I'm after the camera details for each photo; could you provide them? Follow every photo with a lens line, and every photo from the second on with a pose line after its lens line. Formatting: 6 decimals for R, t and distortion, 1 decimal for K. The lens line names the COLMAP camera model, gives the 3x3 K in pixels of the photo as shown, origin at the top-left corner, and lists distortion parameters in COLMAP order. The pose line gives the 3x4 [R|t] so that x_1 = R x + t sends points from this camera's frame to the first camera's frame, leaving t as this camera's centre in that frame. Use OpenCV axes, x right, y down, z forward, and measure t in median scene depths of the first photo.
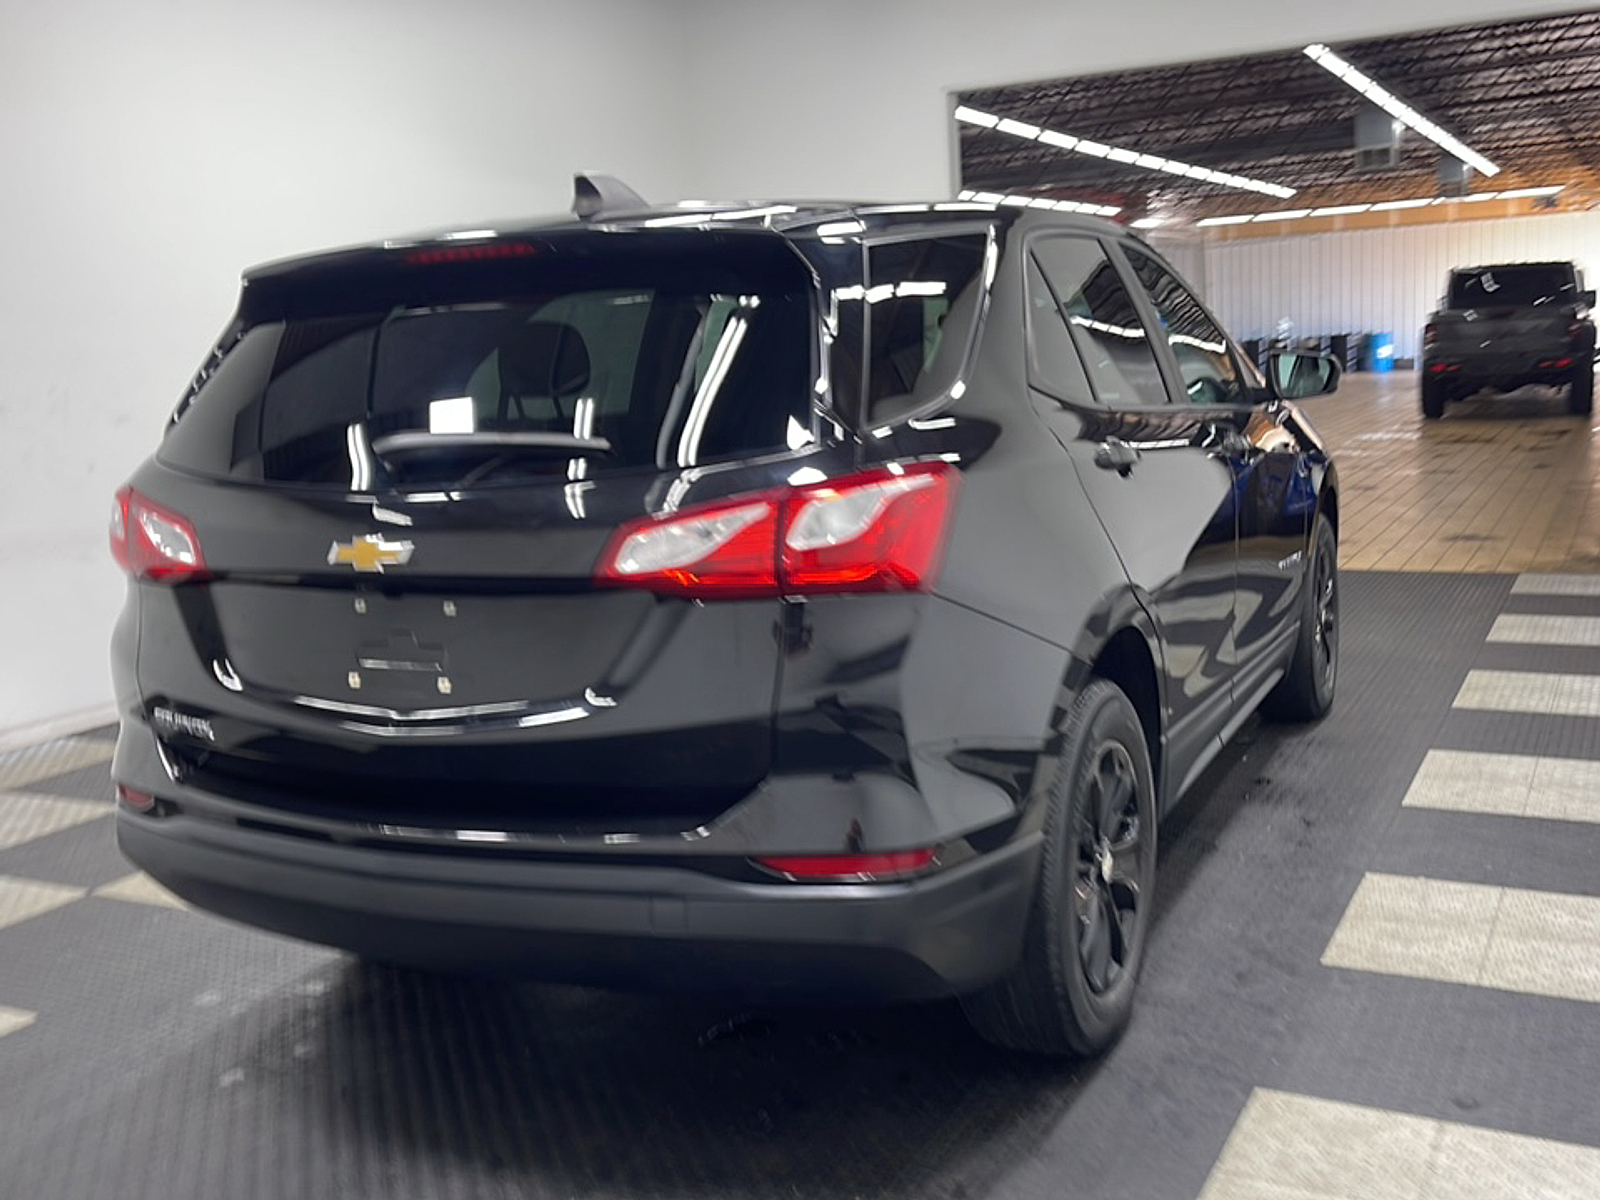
lens RADIAL K [[1609.5, 0, 800.0], [0, 1609.5, 600.0], [0, 0, 1]] dist [0.015034, 0.008475]
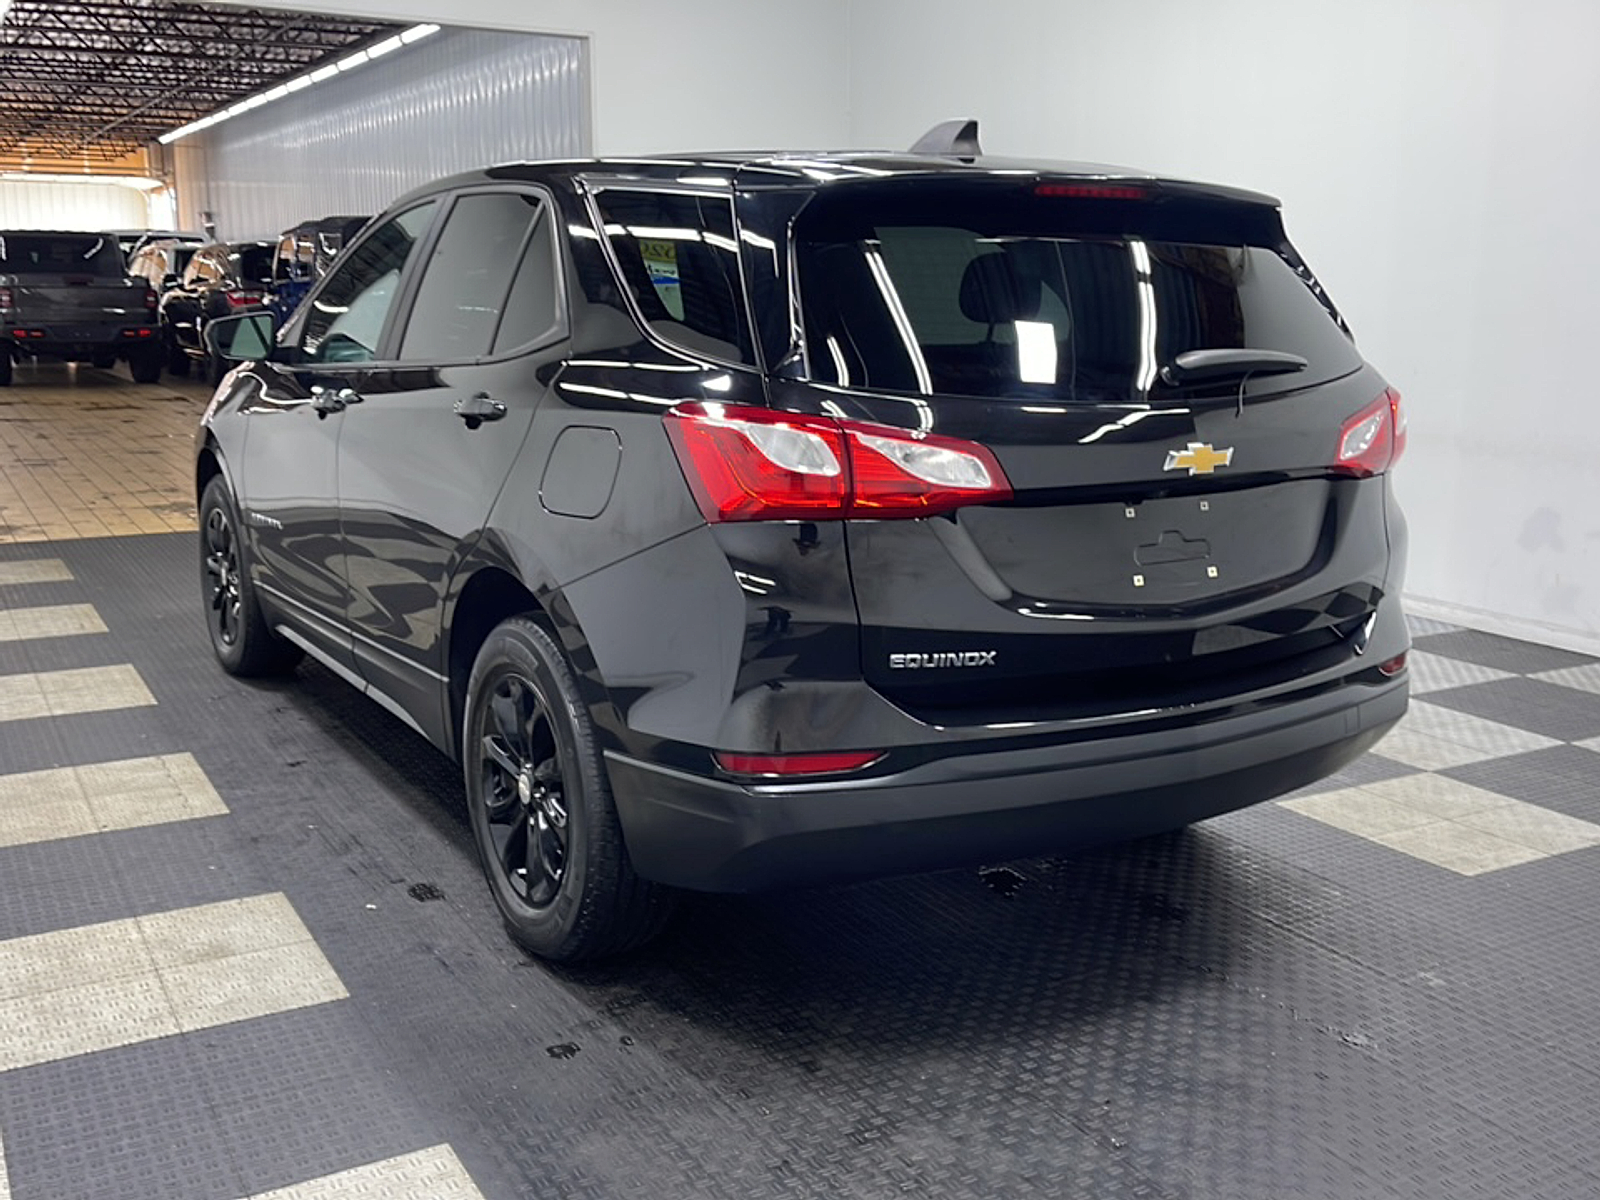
lens RADIAL K [[1609.5, 0, 800.0], [0, 1609.5, 600.0], [0, 0, 1]] dist [0.015034, 0.008475]
pose [[0.540658, -0.112676, 0.833662, -1.251127], [0.100274, 0.992556, 0.069121, -0.033979], [-0.835245, 0.046224, 0.547932, 0.571495]]
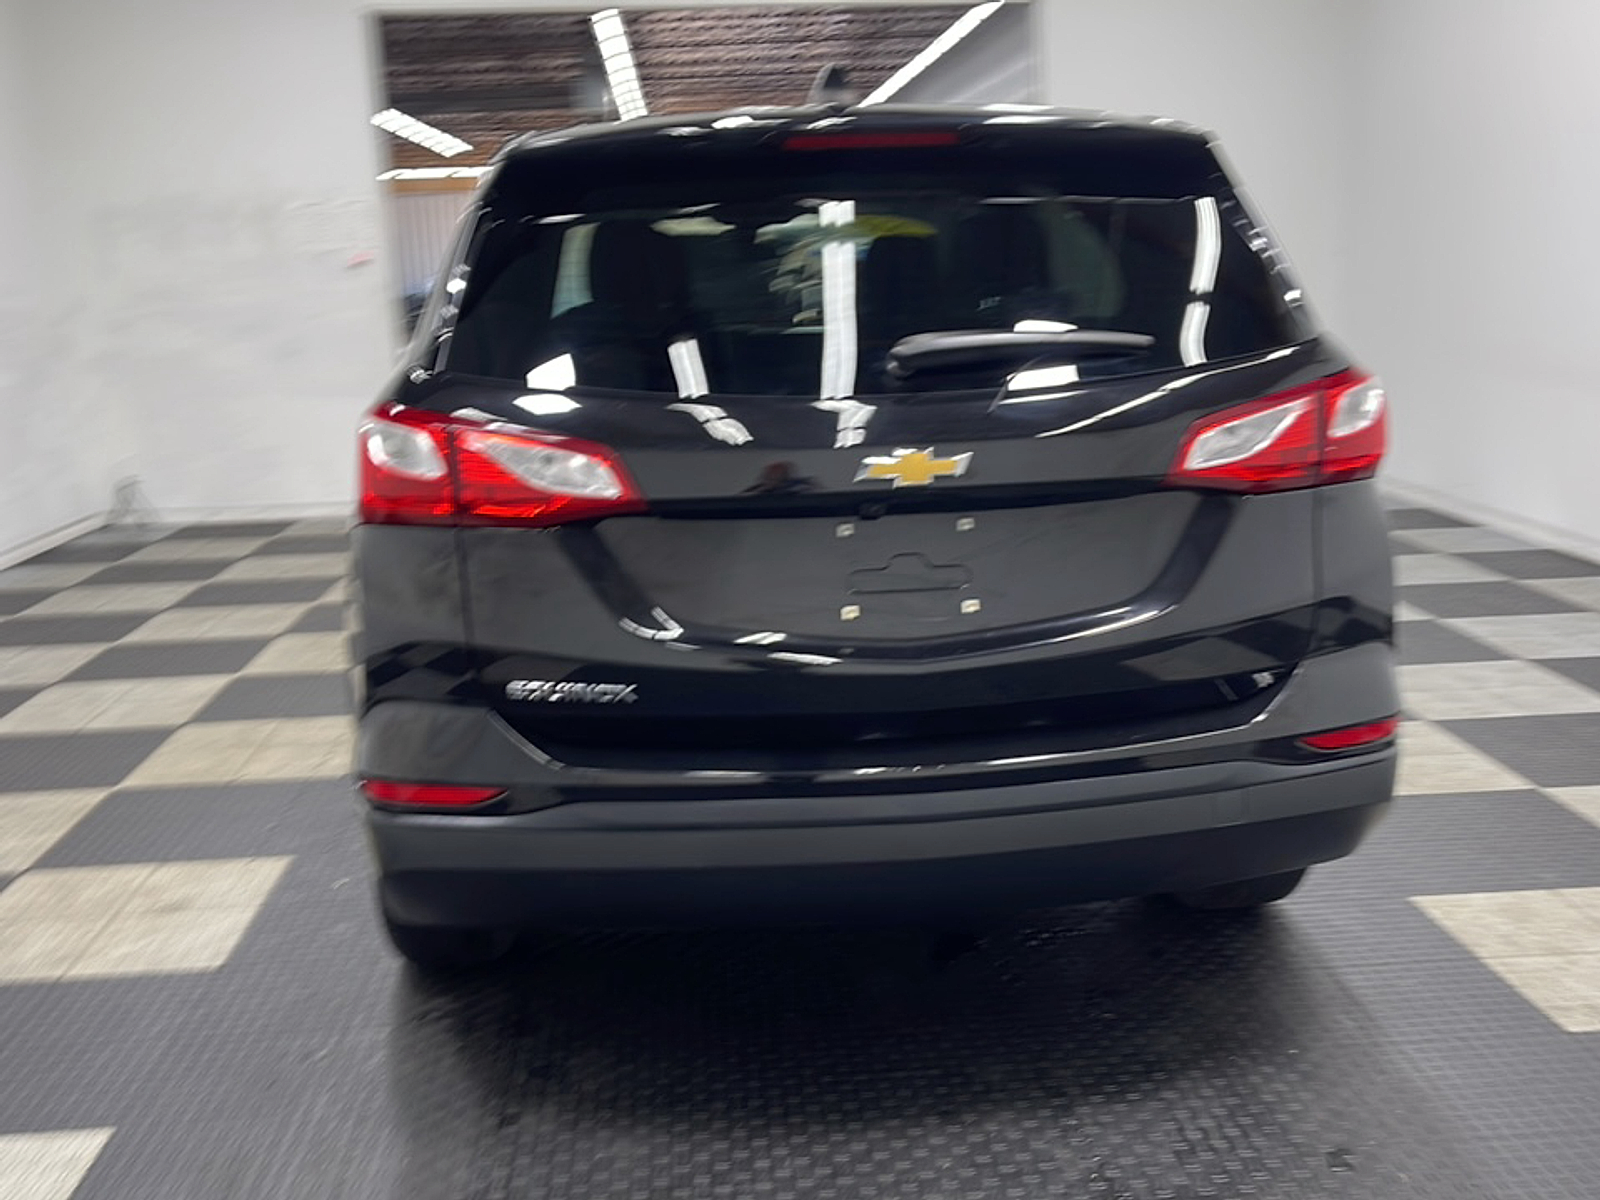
lens RADIAL K [[1609.5, 0, 800.0], [0, 1609.5, 600.0], [0, 0, 1]] dist [0.015034, 0.008475]
pose [[0.849377, -0.086418, 0.520663, -0.733125], [0.073705, 0.996259, 0.045120, -0.000042], [-0.522614, 0.000052, 0.852569, 0.239790]]
